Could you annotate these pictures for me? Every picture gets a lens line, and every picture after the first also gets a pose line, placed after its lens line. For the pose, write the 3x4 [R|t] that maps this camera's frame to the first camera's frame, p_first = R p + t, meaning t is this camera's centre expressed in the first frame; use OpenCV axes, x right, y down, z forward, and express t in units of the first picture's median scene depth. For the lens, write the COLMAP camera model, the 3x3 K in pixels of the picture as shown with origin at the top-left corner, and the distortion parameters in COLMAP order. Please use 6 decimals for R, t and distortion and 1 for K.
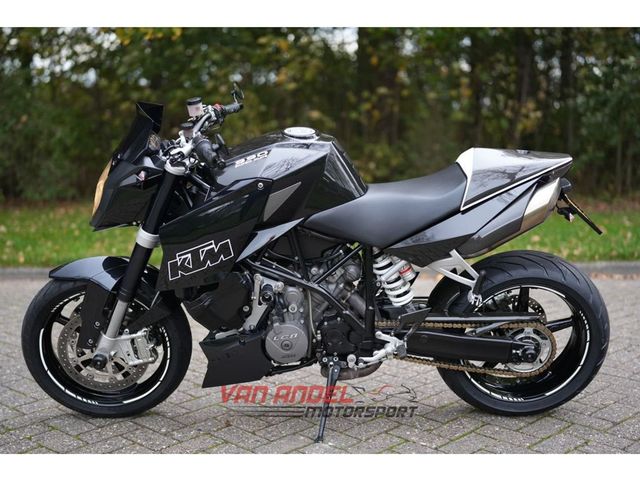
lens RADIAL K [[914.5, 0, 320.0], [0, 914.5, 240.0], [0, 0, 1]] dist [-0.053026, 0.831937]
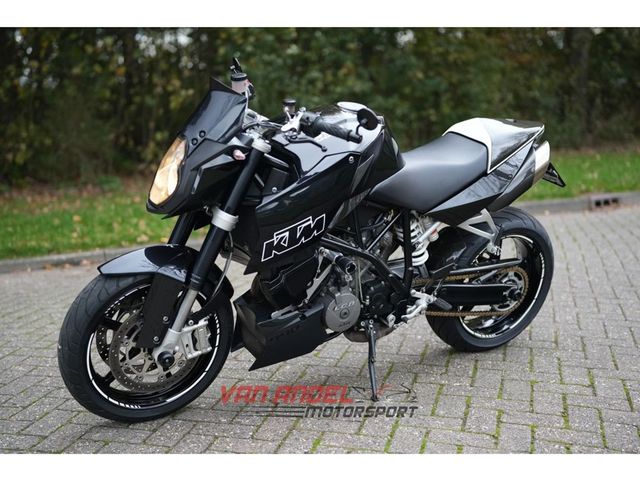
lens RADIAL K [[914.5, 0, 320.0], [0, 914.5, 240.0], [0, 0, 1]] dist [-0.053026, 0.831937]
pose [[0.855827, -0.093296, 0.508779, -0.572695], [0.081347, 0.995636, 0.045737, -0.017278], [-0.510826, 0.002244, 0.859681, 0.122552]]
